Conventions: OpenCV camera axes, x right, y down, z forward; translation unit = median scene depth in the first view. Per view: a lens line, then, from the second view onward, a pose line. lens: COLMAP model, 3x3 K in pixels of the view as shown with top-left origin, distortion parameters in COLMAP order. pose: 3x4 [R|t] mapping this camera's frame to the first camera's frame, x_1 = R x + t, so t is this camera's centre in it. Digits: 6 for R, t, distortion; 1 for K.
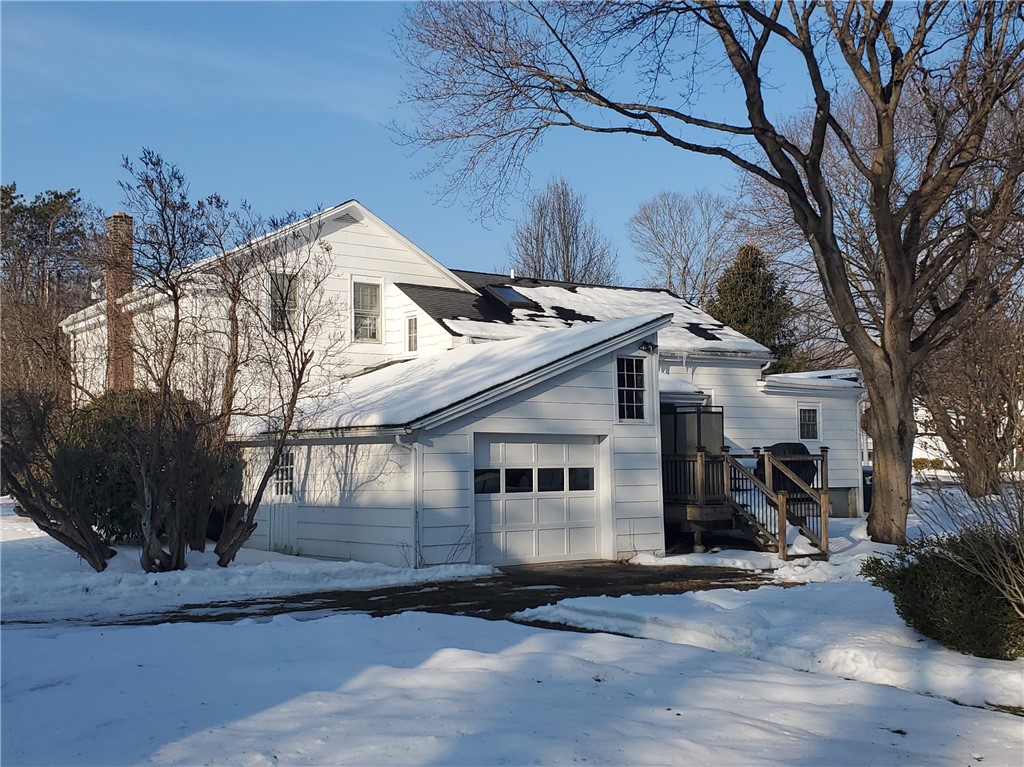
lens RADIAL K [[782.0, 0, 512.4], [0, 782.0, 385.2], [0, 0, 1]] dist [0.053221, -0.031338]
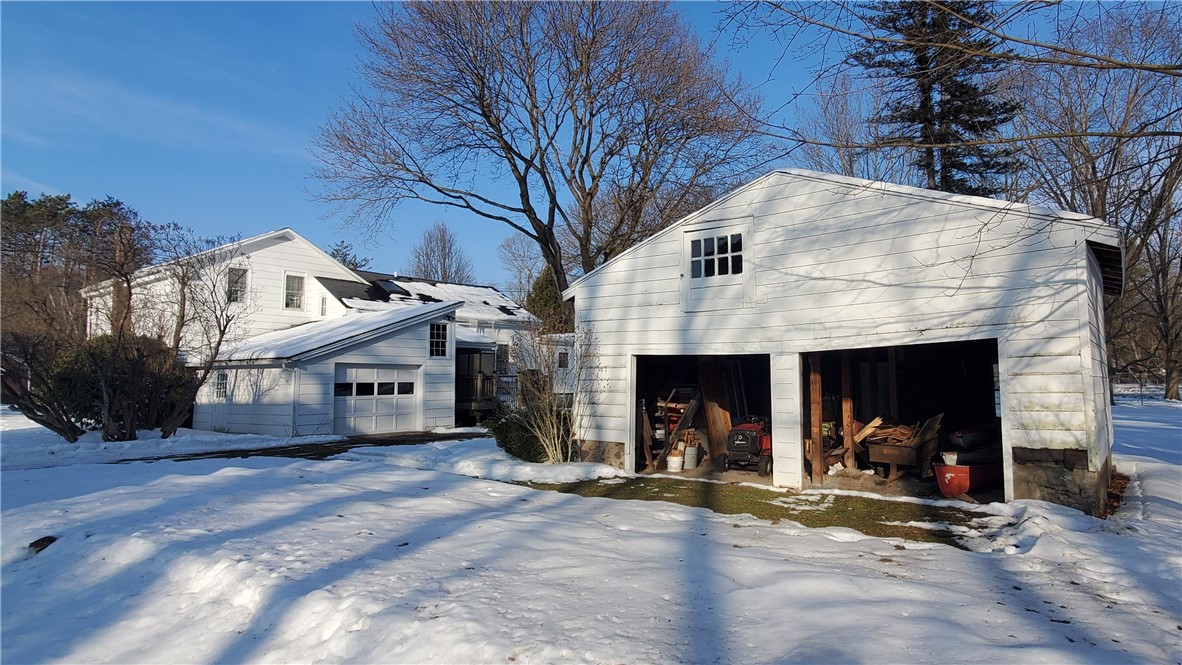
lens RADIAL K [[465.9, 0, 597.7], [0, 465.9, 327.3], [0, 0, 1]] dist [-0.003123, 0.000802]
pose [[0.967077, 0.027733, 0.252970, 0.235848], [-0.022321, 0.999457, -0.024240, -0.007992], [-0.253505, 0.017796, 0.967170, -0.183853]]
